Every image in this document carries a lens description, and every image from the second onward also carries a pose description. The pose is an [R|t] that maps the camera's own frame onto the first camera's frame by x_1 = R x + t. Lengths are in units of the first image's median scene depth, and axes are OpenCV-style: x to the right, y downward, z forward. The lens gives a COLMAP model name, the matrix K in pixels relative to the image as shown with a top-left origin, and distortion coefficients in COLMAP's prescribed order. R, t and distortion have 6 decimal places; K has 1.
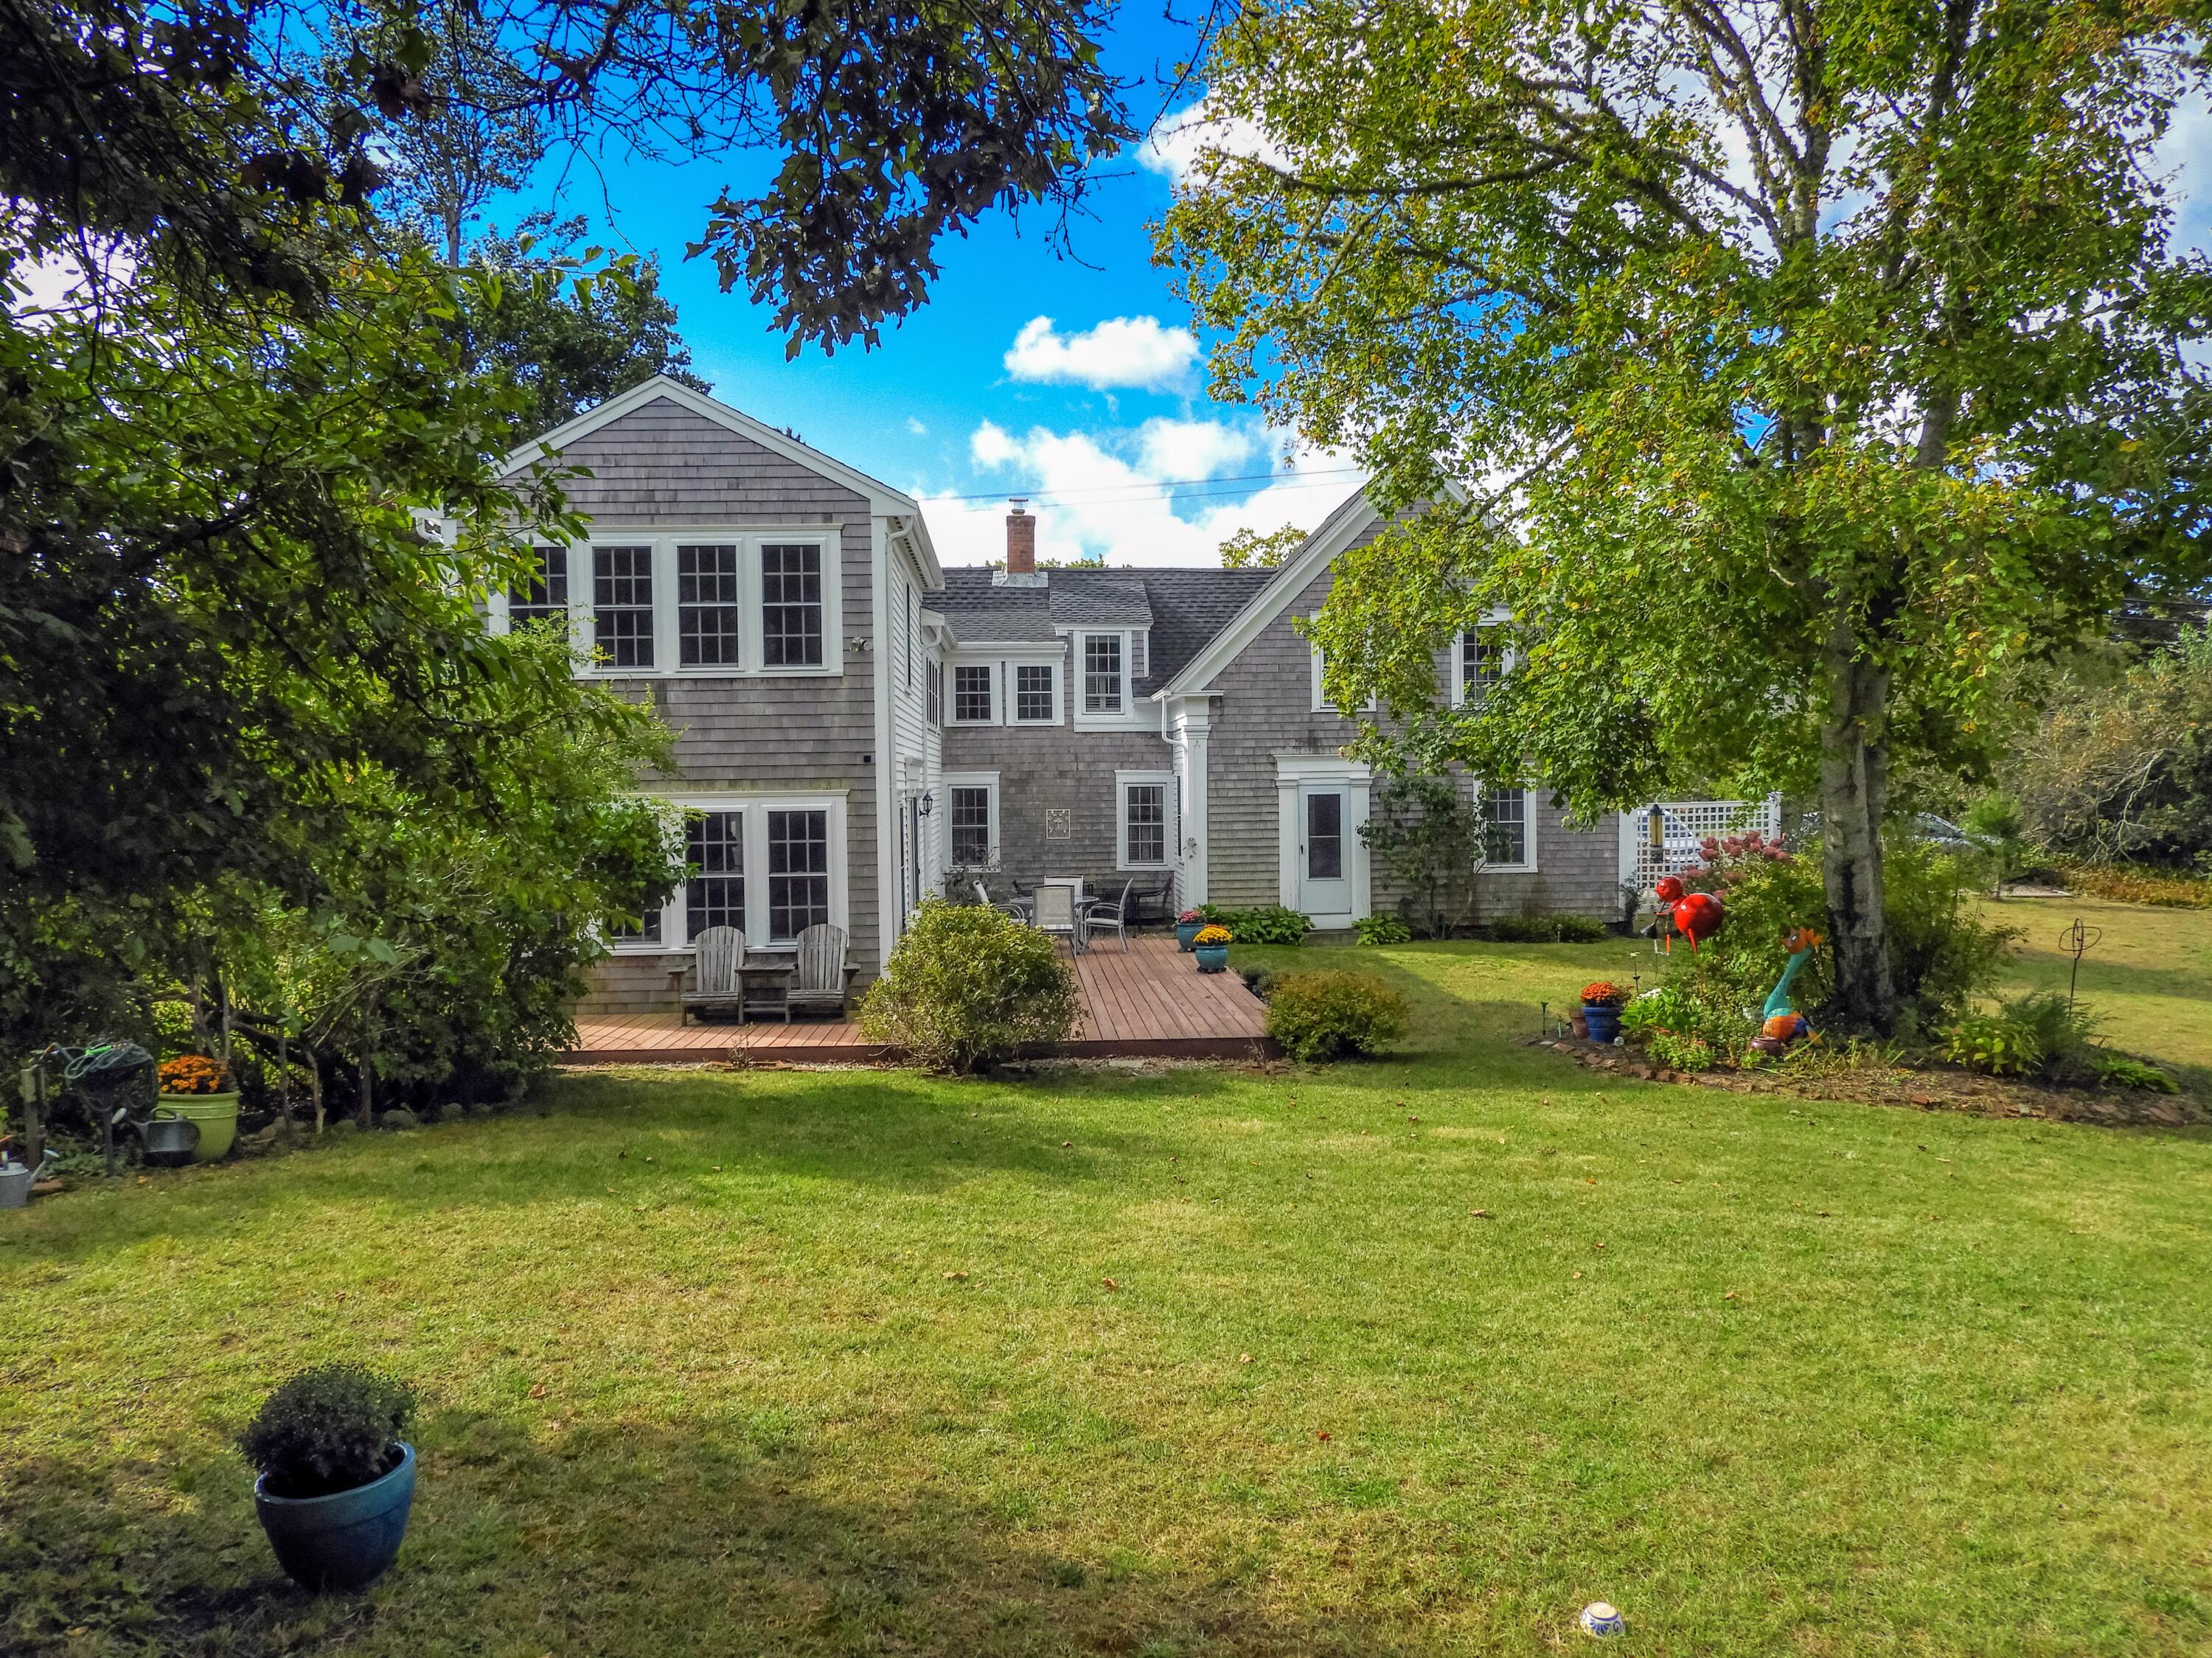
lens RADIAL K [[1758.7, 0, 1094.1], [0, 1758.7, 831.3], [0, 0, 1]] dist [-0.001965, -0.000609]
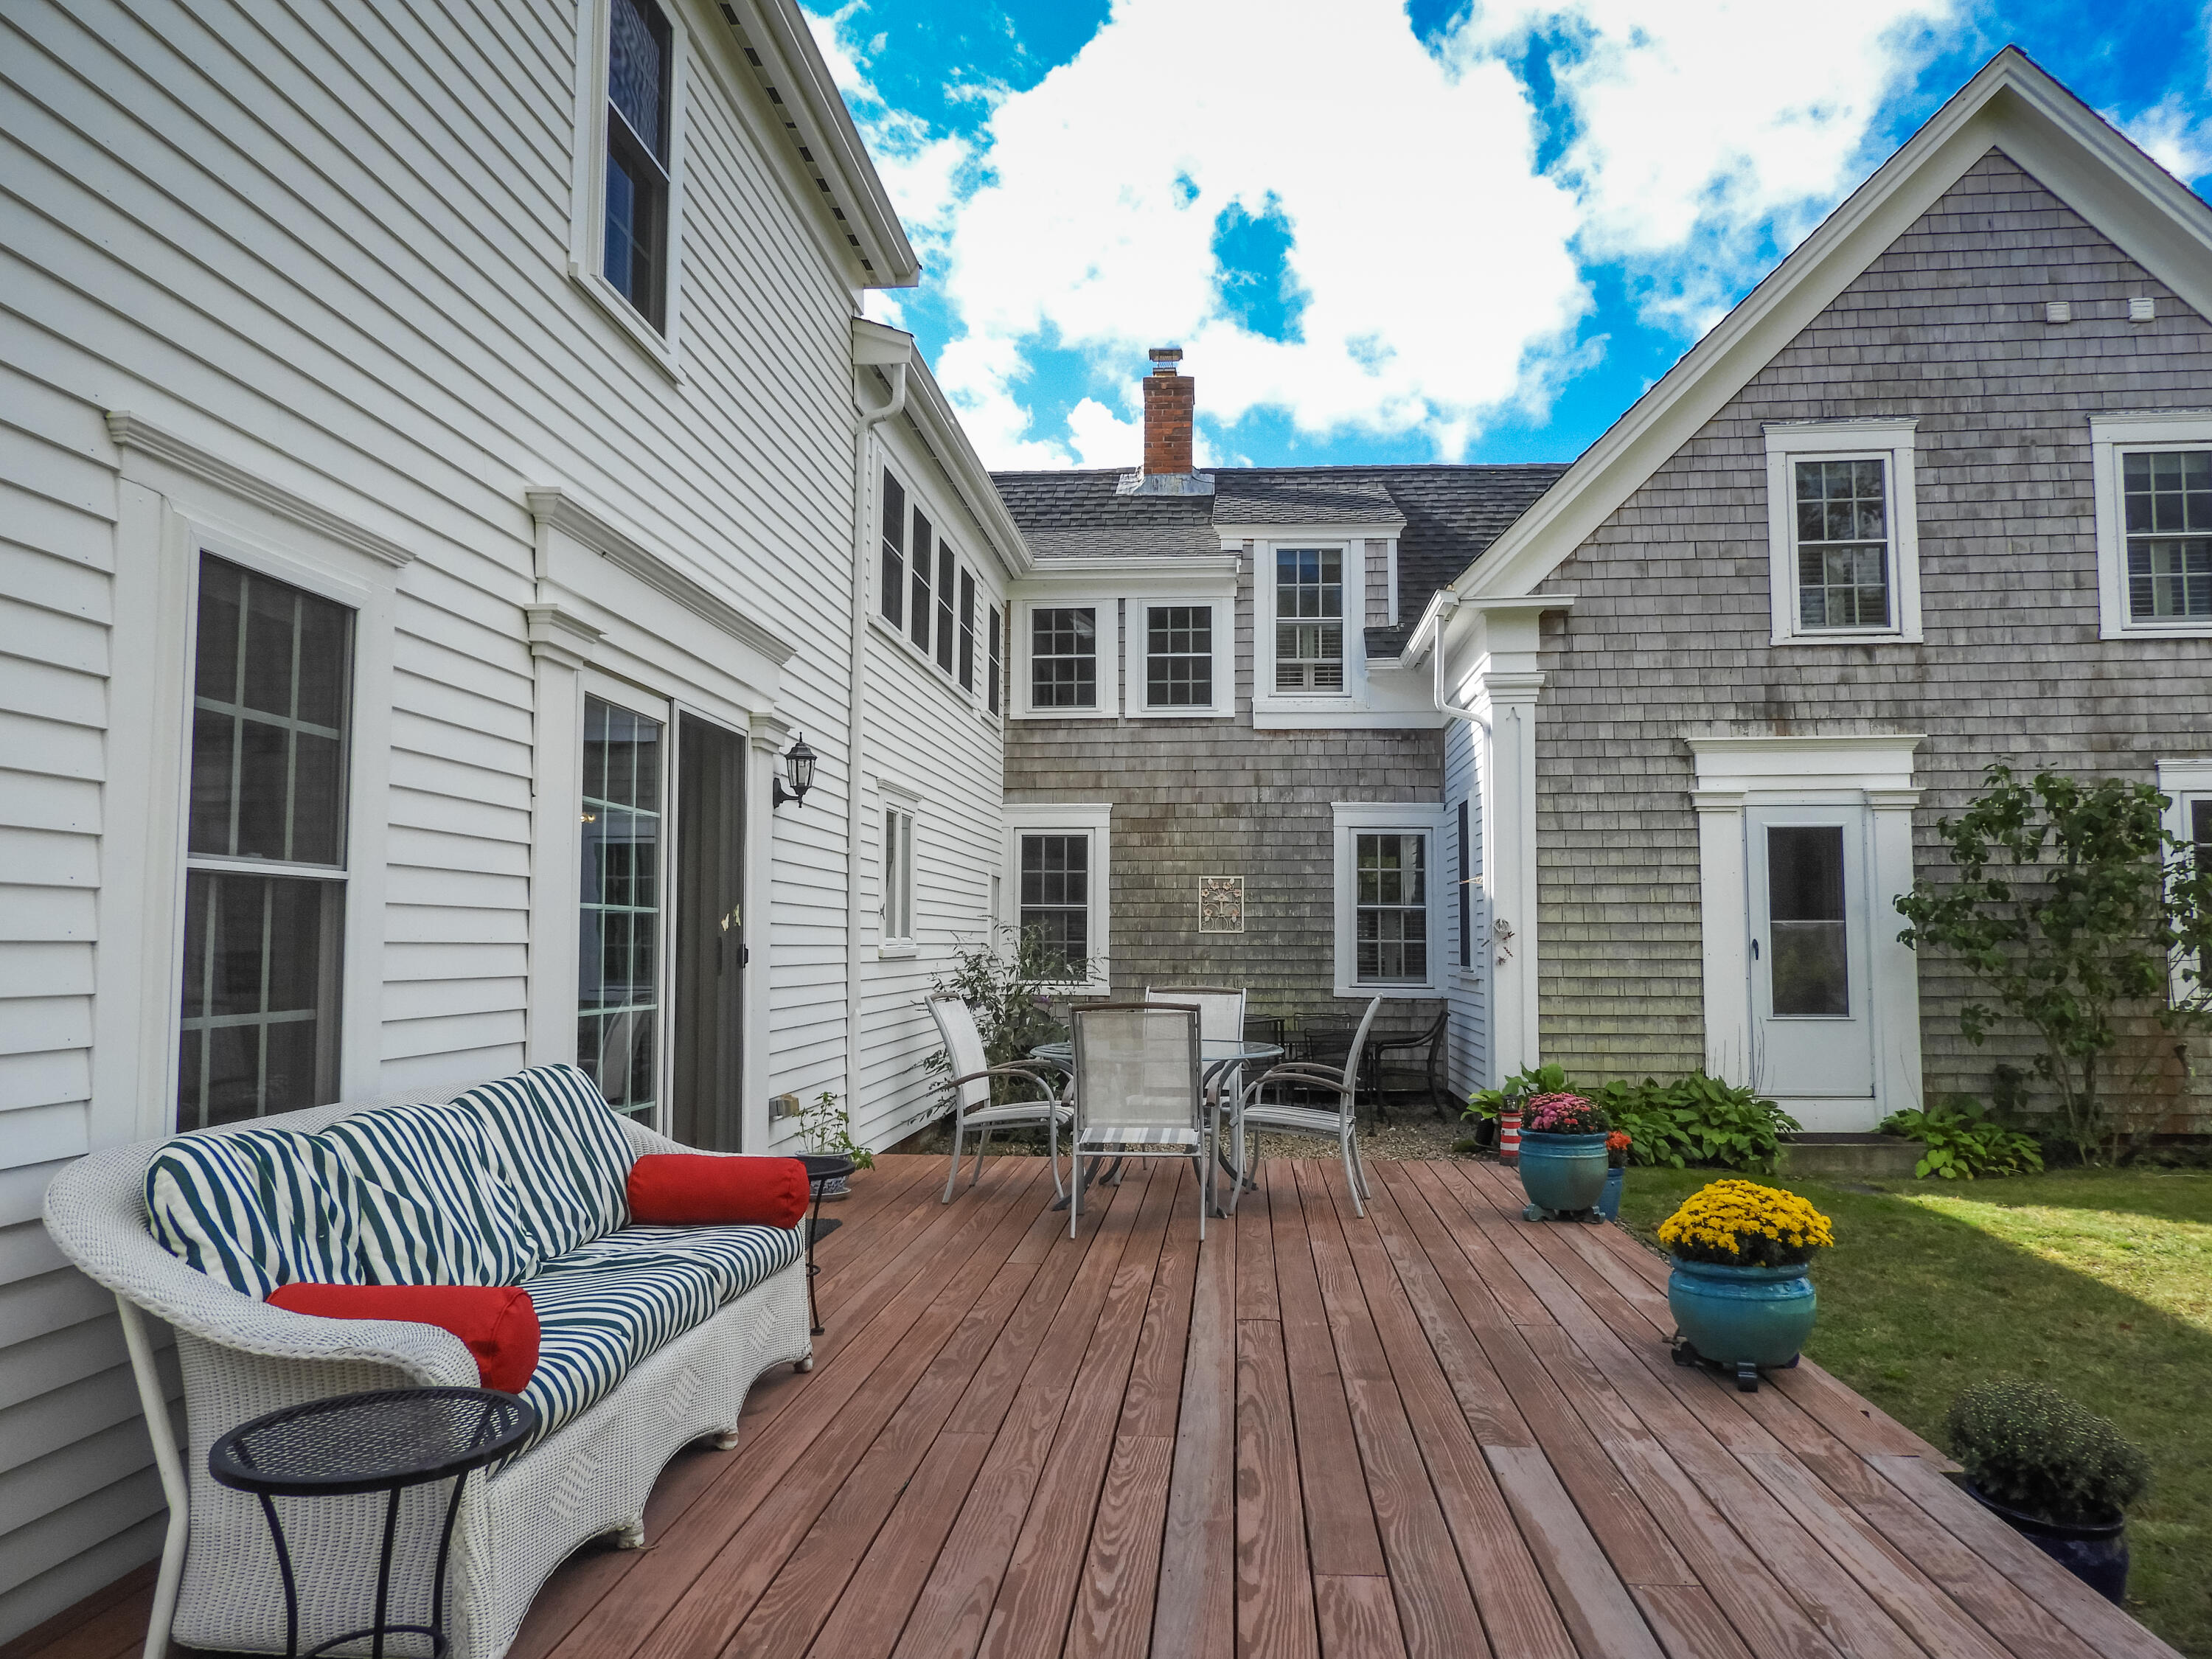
lens RADIAL K [[1562.6, 0, 1119.0], [0, 1562.6, 825.4], [0, 0, 1]] dist [0.004466, -0.005901]
pose [[0.992426, 0.004028, -0.122774, 0.006173], [-0.016598, 0.994694, -0.101534, 0.020234], [0.121714, 0.102803, 0.987227, 0.539874]]
